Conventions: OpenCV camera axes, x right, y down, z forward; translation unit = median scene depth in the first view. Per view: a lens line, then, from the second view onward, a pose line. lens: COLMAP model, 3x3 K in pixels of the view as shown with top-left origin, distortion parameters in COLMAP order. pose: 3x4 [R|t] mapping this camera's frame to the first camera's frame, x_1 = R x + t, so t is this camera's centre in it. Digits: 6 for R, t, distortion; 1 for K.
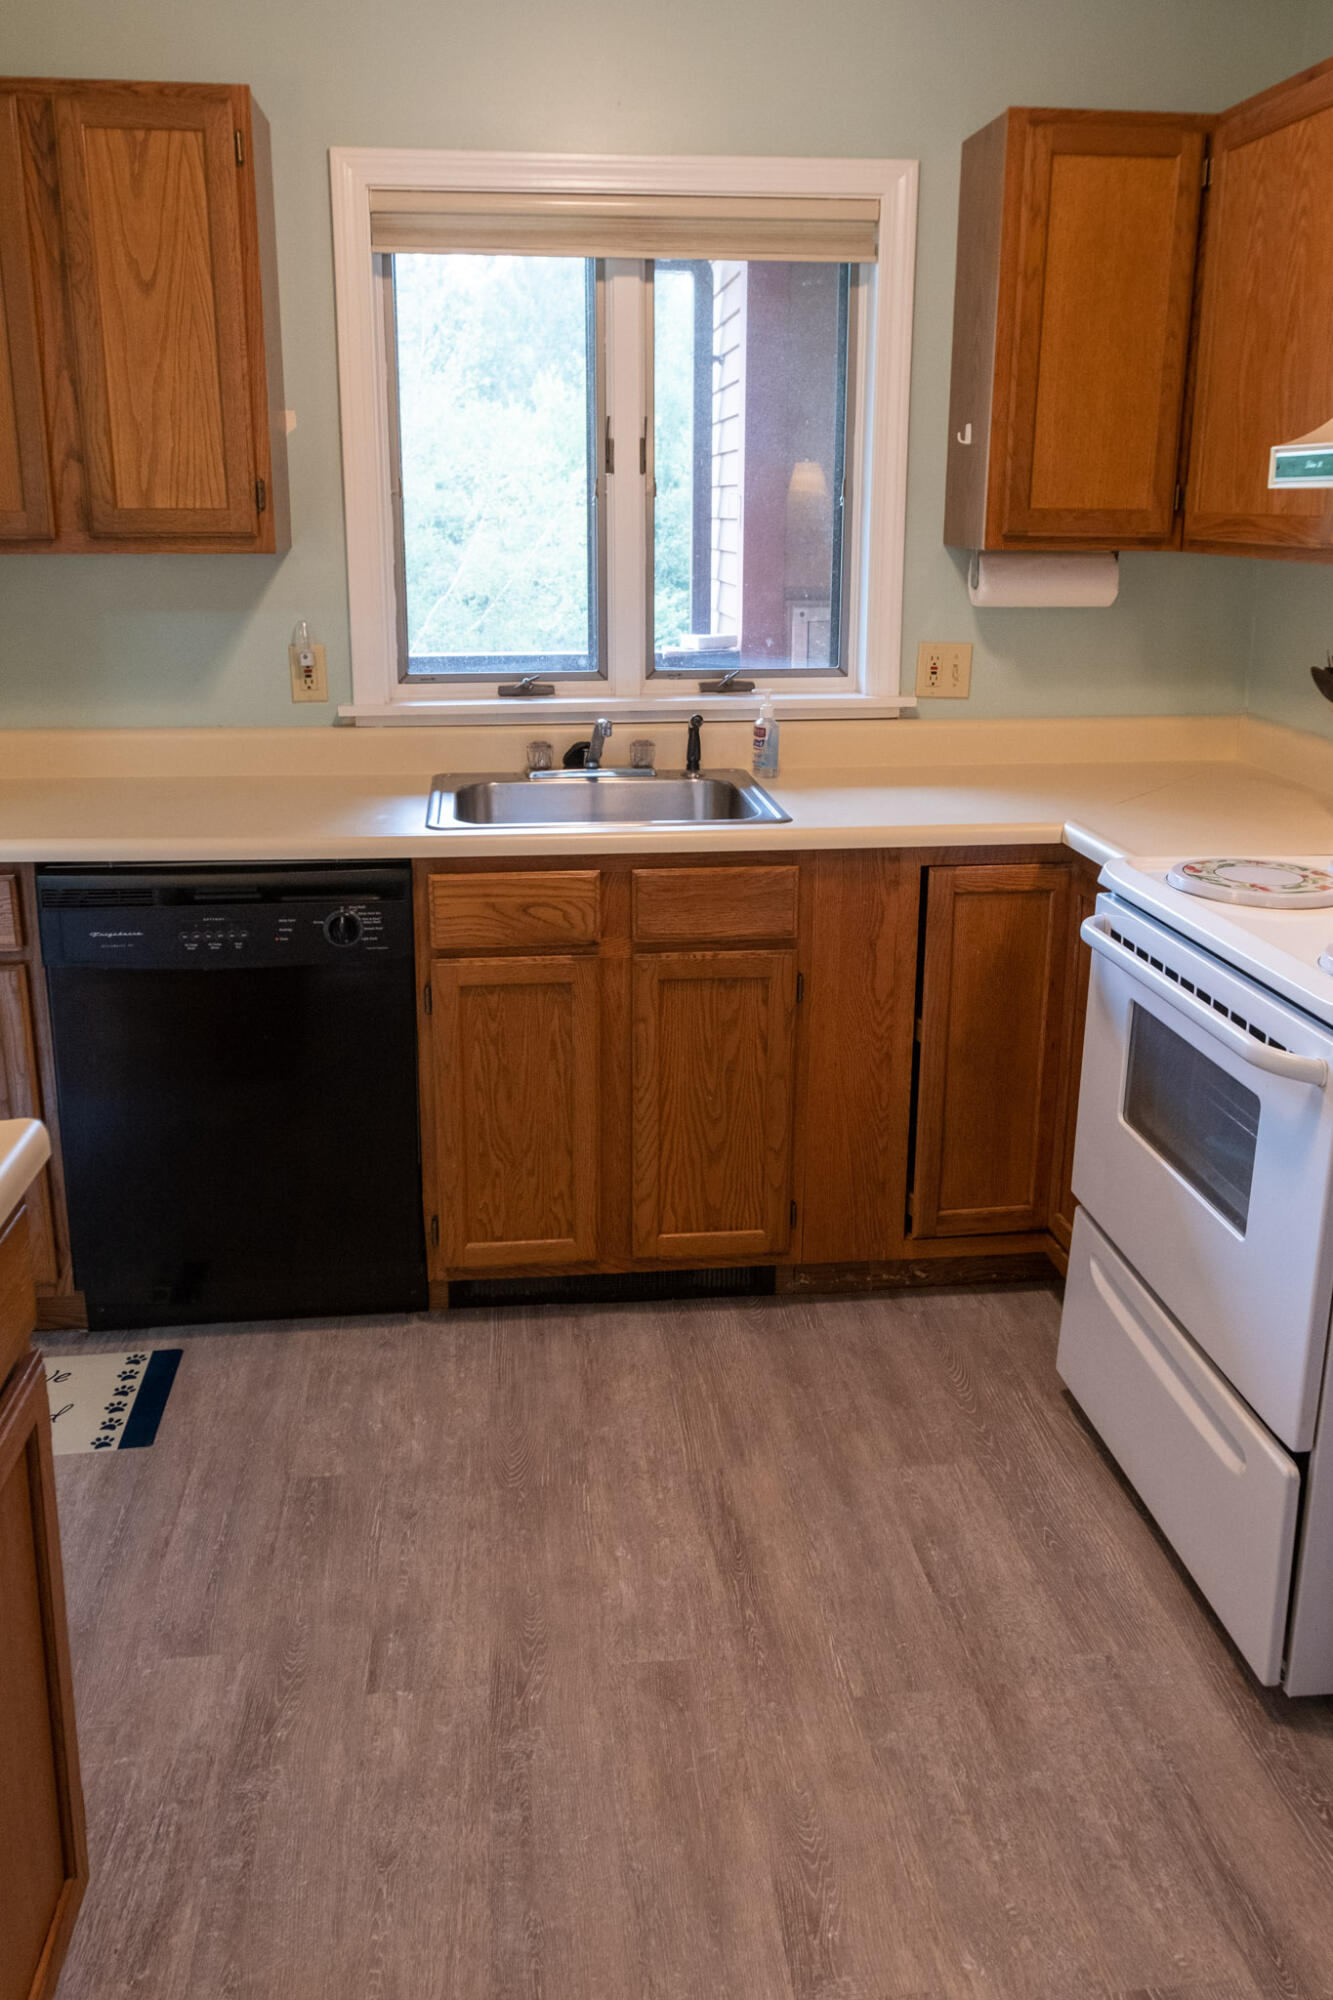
lens RADIAL K [[1602.6, 0, 667.7], [0, 1602.6, 891.3], [0, 0, 1]] dist [0.001985, 0.004736]
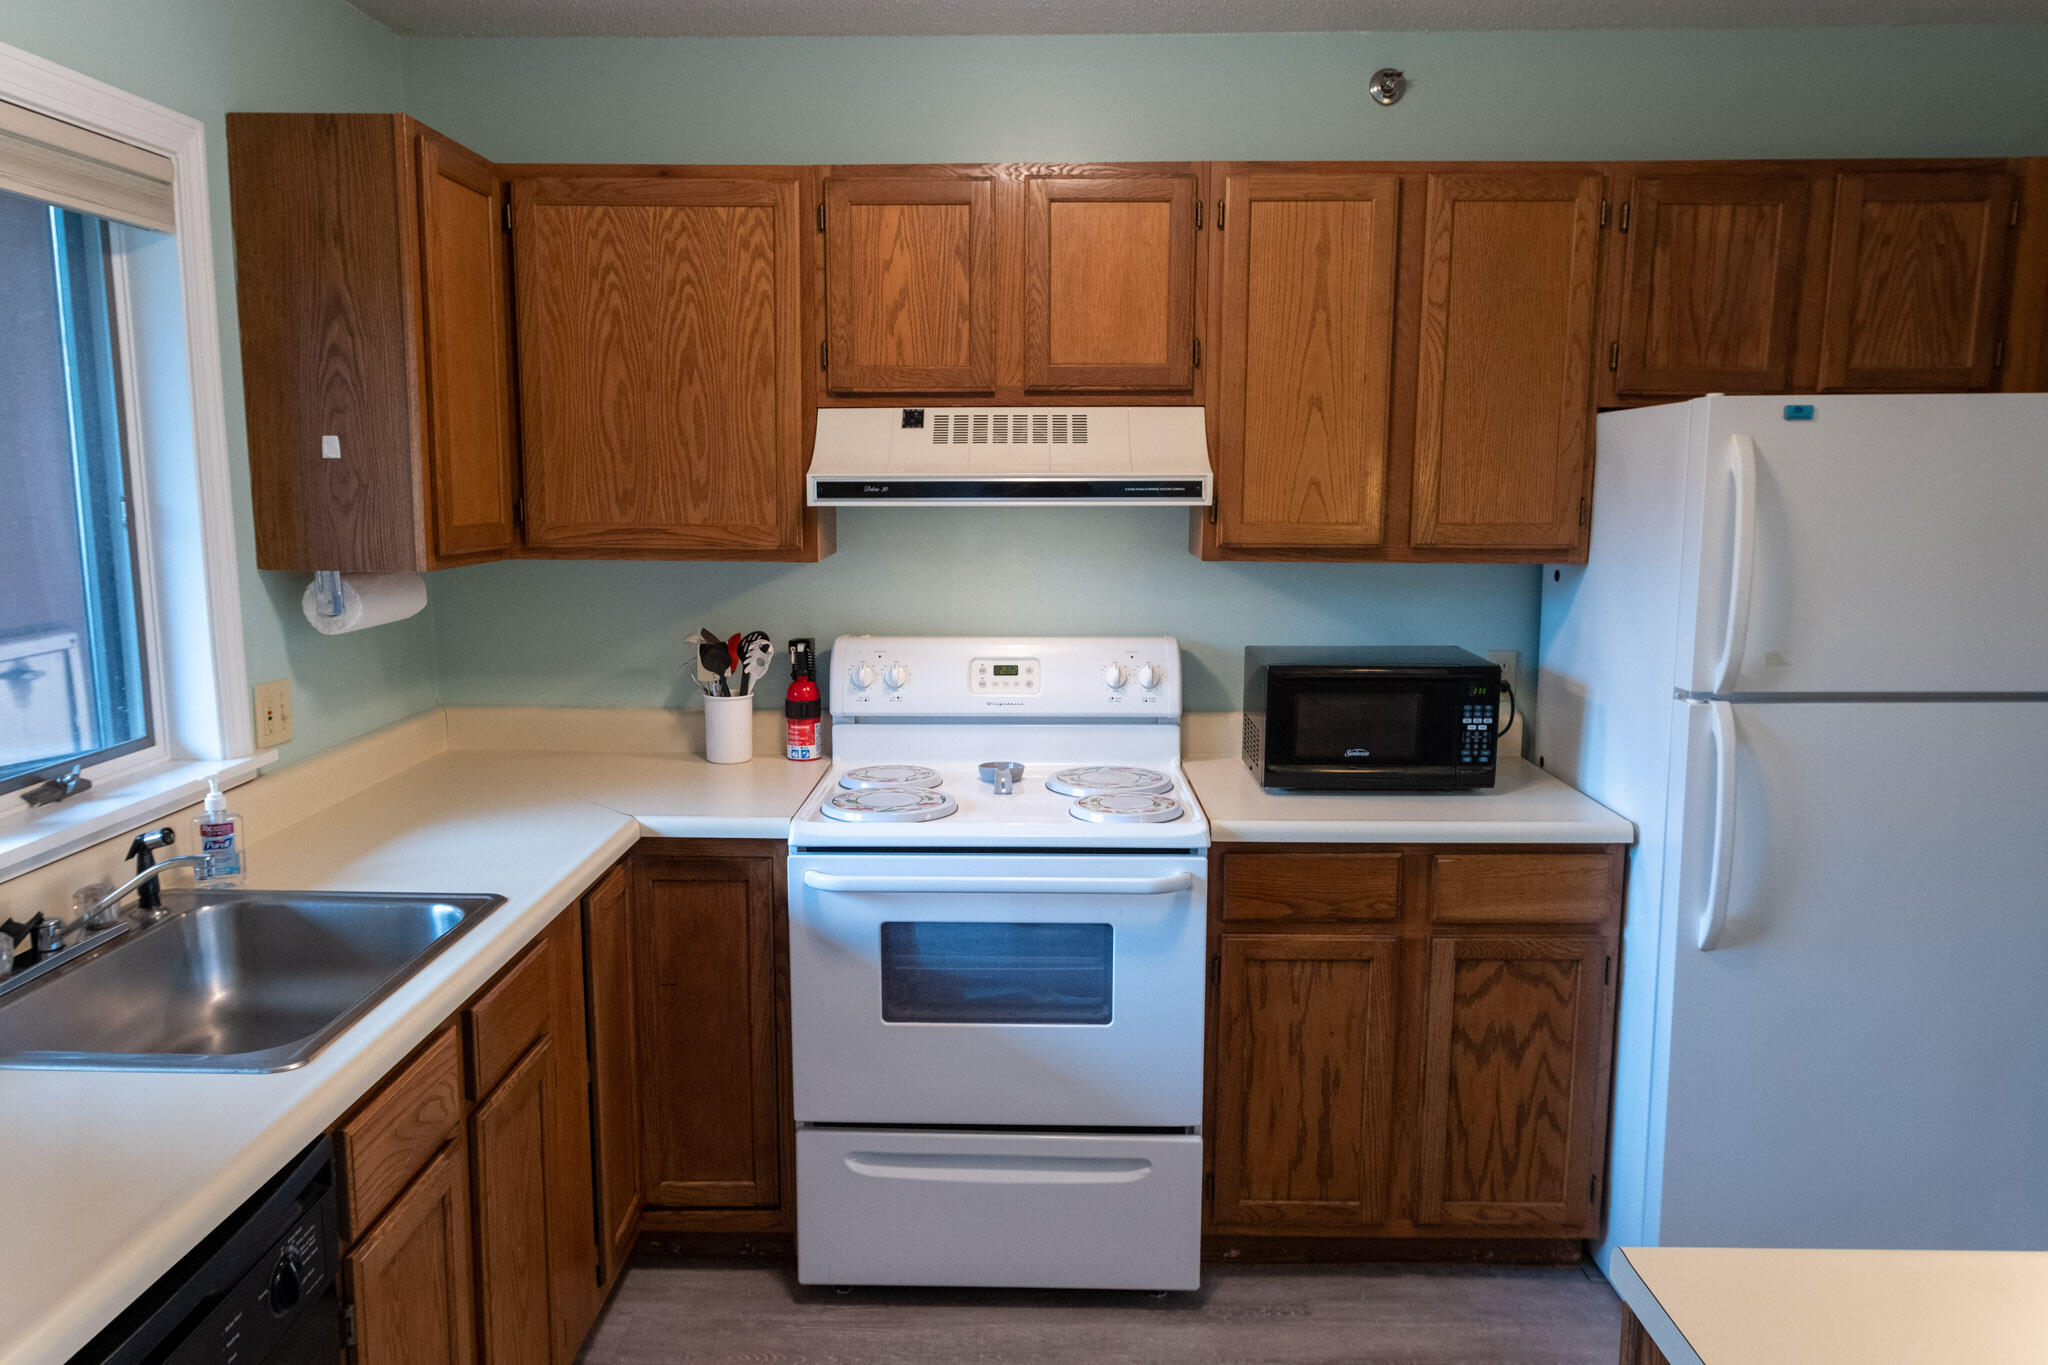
lens RADIAL K [[1444.1, 0, 1024.0], [0, 1444.1, 682.5], [0, 0, 1]] dist [-0.000006, 0.037188]
pose [[0.121406, -0.152558, 0.980809, -0.619820], [0.235431, 0.964348, 0.120856, -0.178737], [-0.964278, 0.216240, 0.152995, 0.576768]]
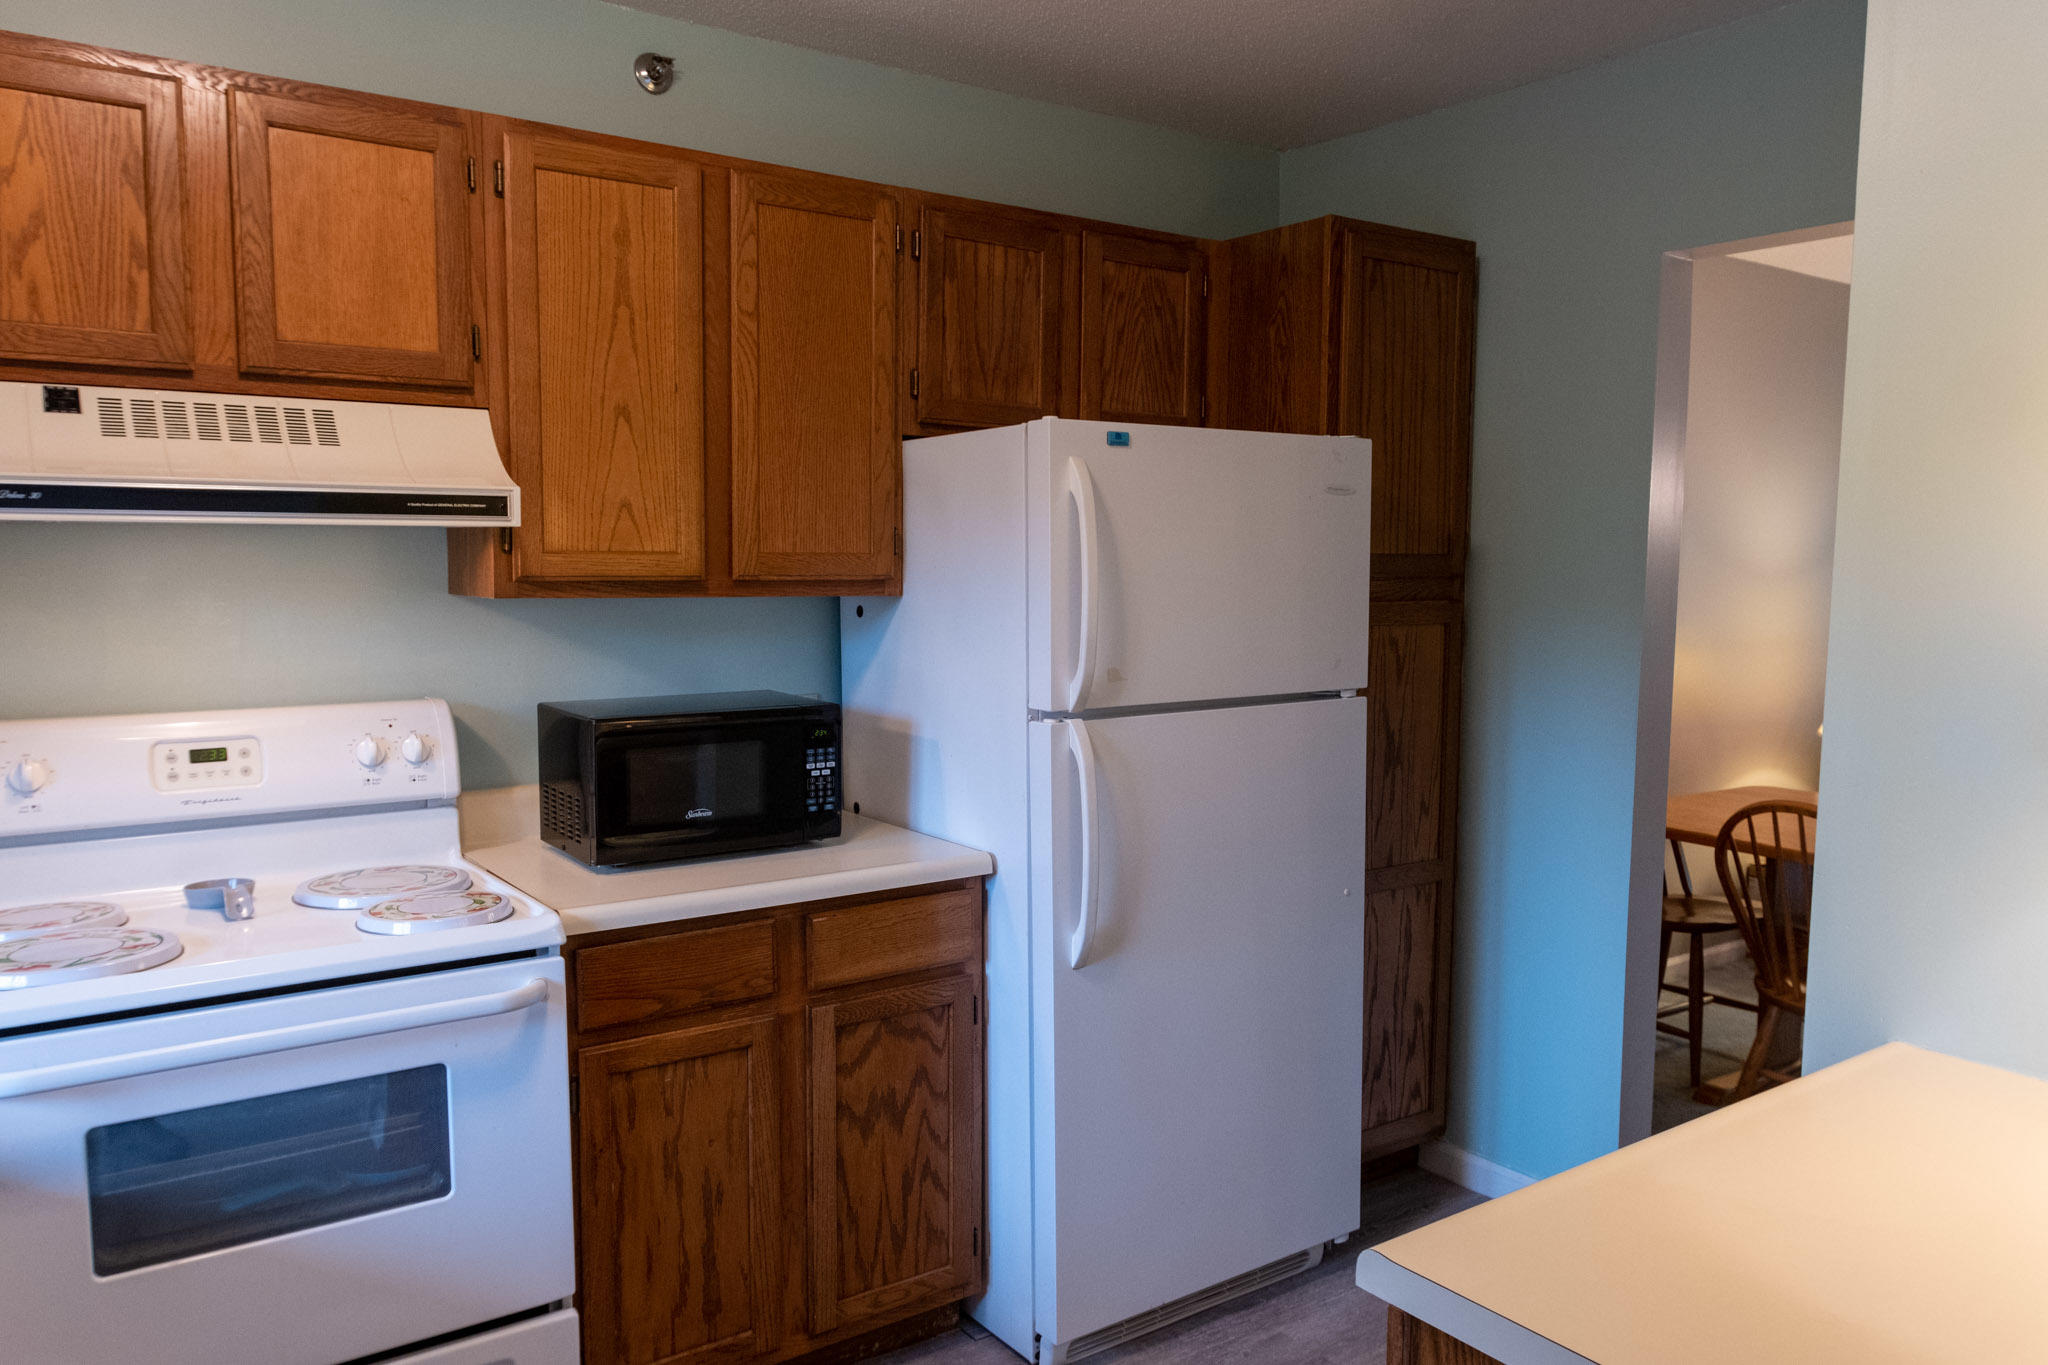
lens RADIAL K [[1489.5, 0, 1025.5], [0, 1489.5, 696.2], [0, 0, 1]] dist [0.003228, 0.011698]
pose [[-0.495582, -0.086916, 0.864202, -0.489628], [0.199088, 0.957122, 0.210430, -0.174435], [-0.845437, 0.276337, -0.457028, 0.739327]]
